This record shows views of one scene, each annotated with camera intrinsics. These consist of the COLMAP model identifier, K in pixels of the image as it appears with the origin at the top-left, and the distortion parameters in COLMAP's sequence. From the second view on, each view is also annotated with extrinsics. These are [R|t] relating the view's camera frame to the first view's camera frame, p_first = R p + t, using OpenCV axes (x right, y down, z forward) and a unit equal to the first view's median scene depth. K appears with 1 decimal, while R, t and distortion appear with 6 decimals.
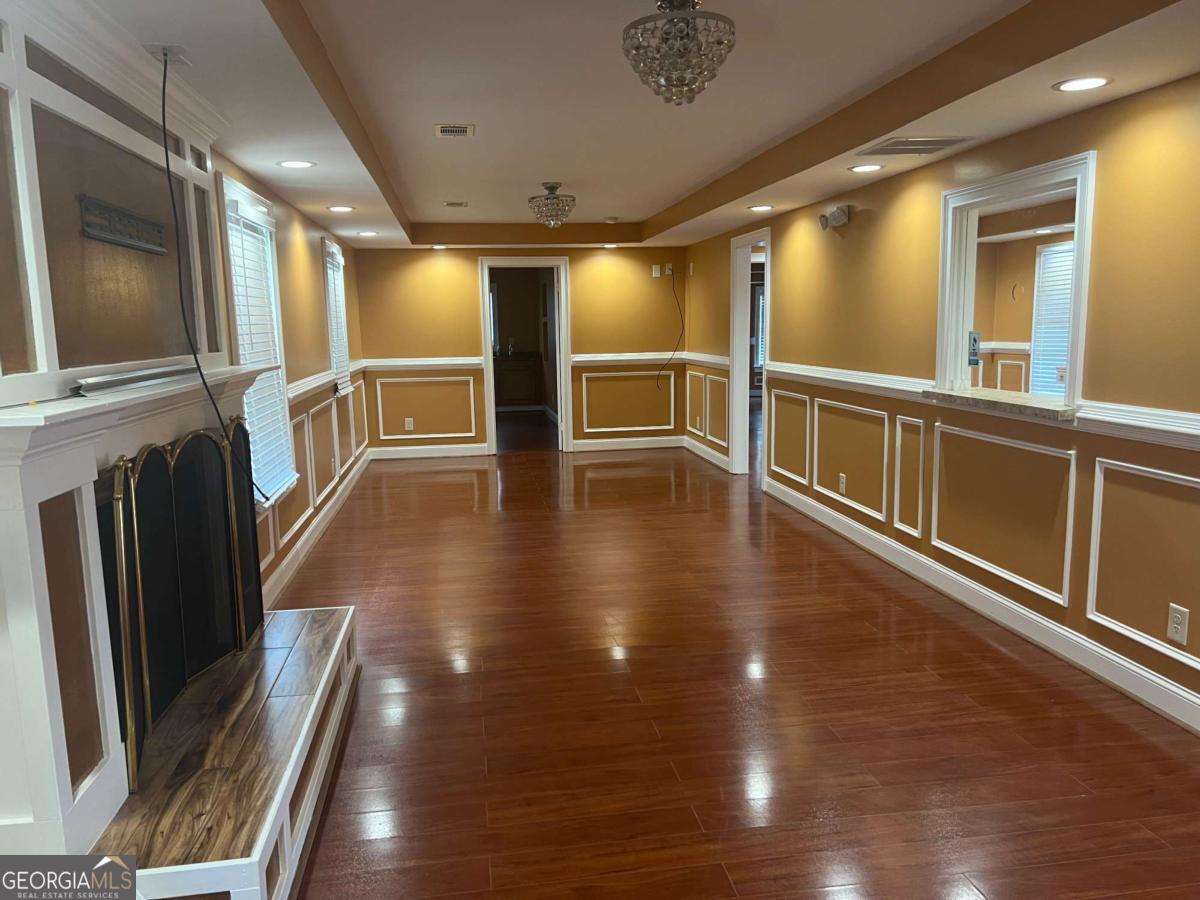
lens RADIAL K [[899.7, 0, 586.5], [0, 899.7, 462.0], [0, 0, 1]] dist [0.066172, -0.077189]
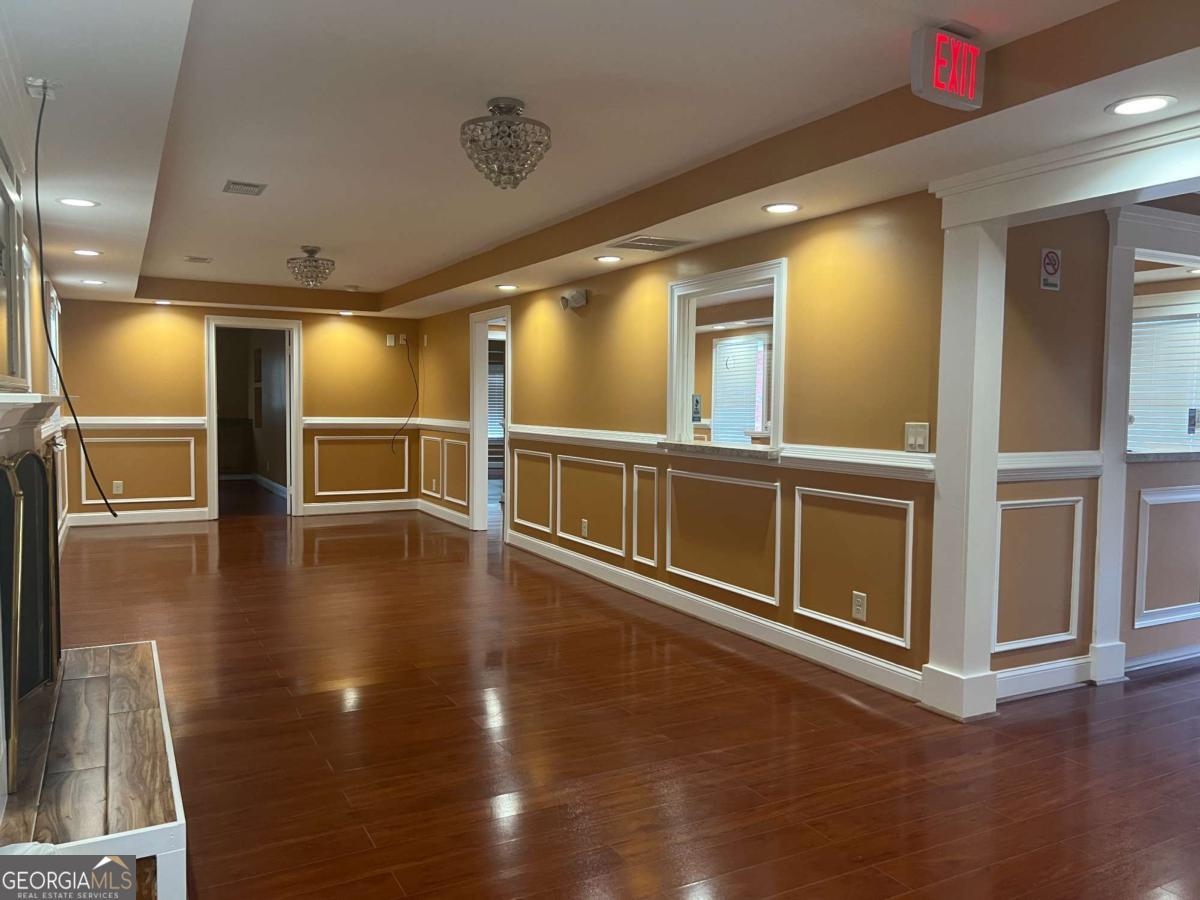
lens RADIAL K [[899.7, 0, 595.3], [0, 899.7, 455.2], [0, 0, 1]] dist [0.066172, -0.077189]
pose [[0.938919, 0.012028, 0.343929, -0.113164], [0.021955, 0.995260, -0.094744, 0.047551], [-0.343438, 0.096508, 0.934204, -0.085382]]
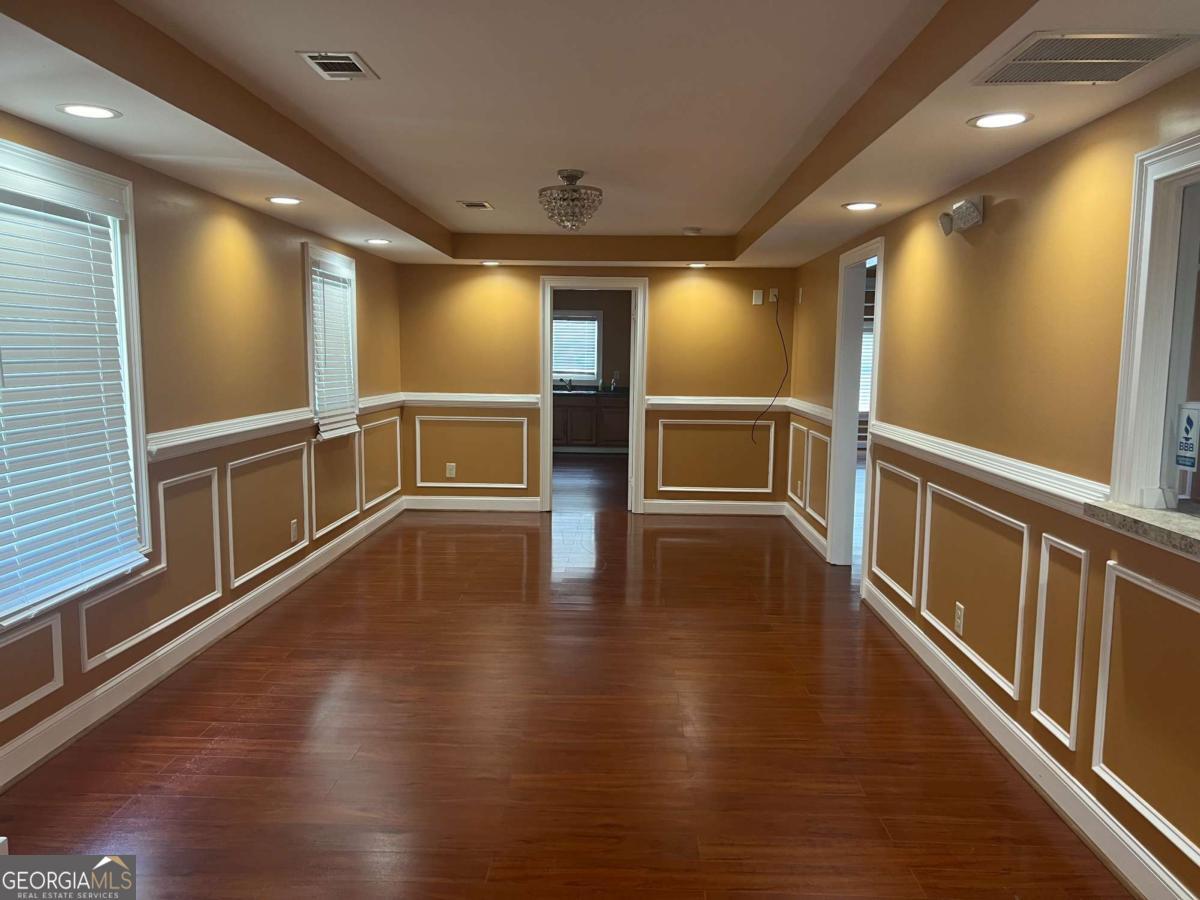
lens RADIAL K [[899.7, 0, 596.1], [0, 899.7, 463.0], [0, 0, 1]] dist [0.066172, -0.077189]
pose [[0.984580, 0.053729, -0.166478, 0.152254], [-0.058982, 0.997900, -0.026768, -0.065836], [0.164690, 0.036175, 0.985682, 0.361956]]
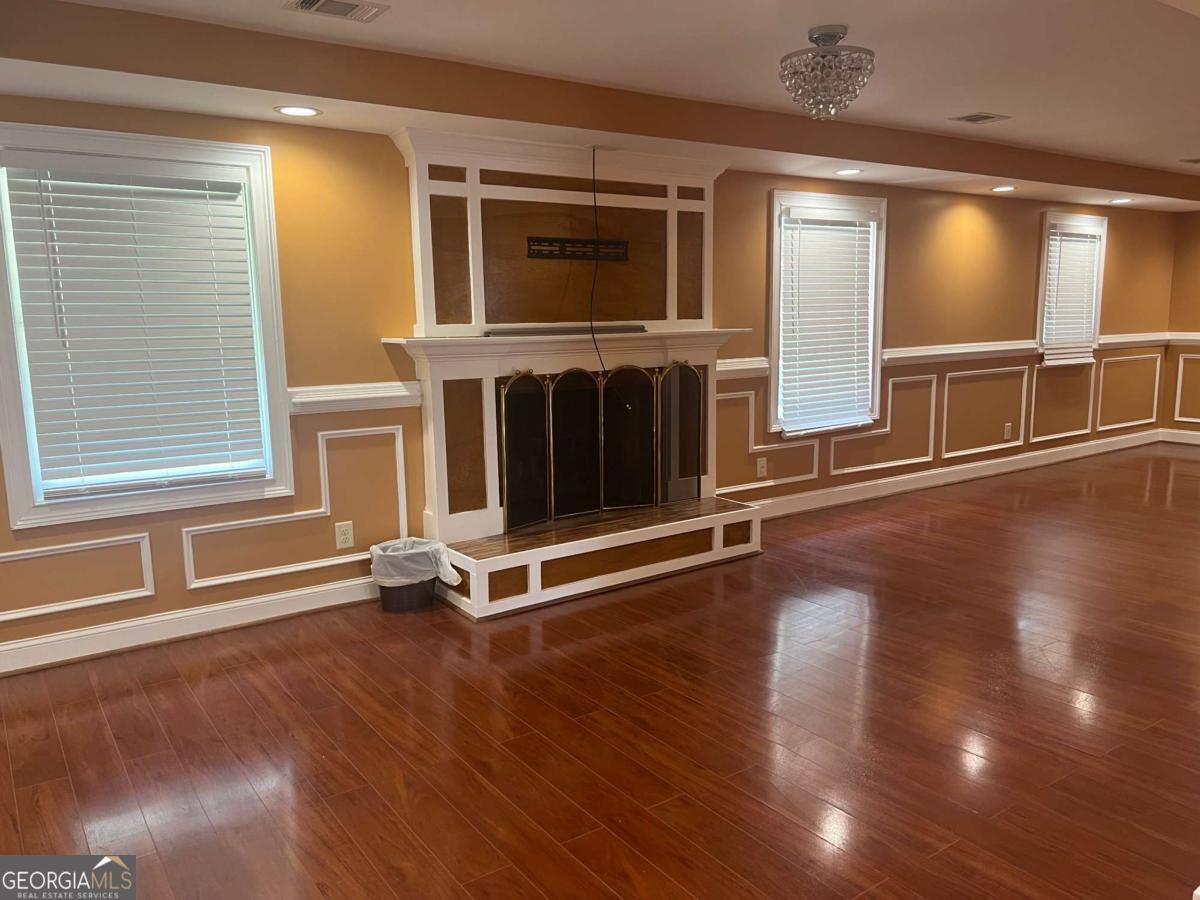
lens RADIAL K [[899.7, 0, 598.2], [0, 899.7, 455.5], [0, 0, 1]] dist [0.066172, -0.077189]
pose [[0.457627, 0.147681, -0.876794, 0.613089], [-0.126208, 0.986914, 0.100357, -0.017338], [0.880142, 0.064732, 0.470277, 0.106262]]
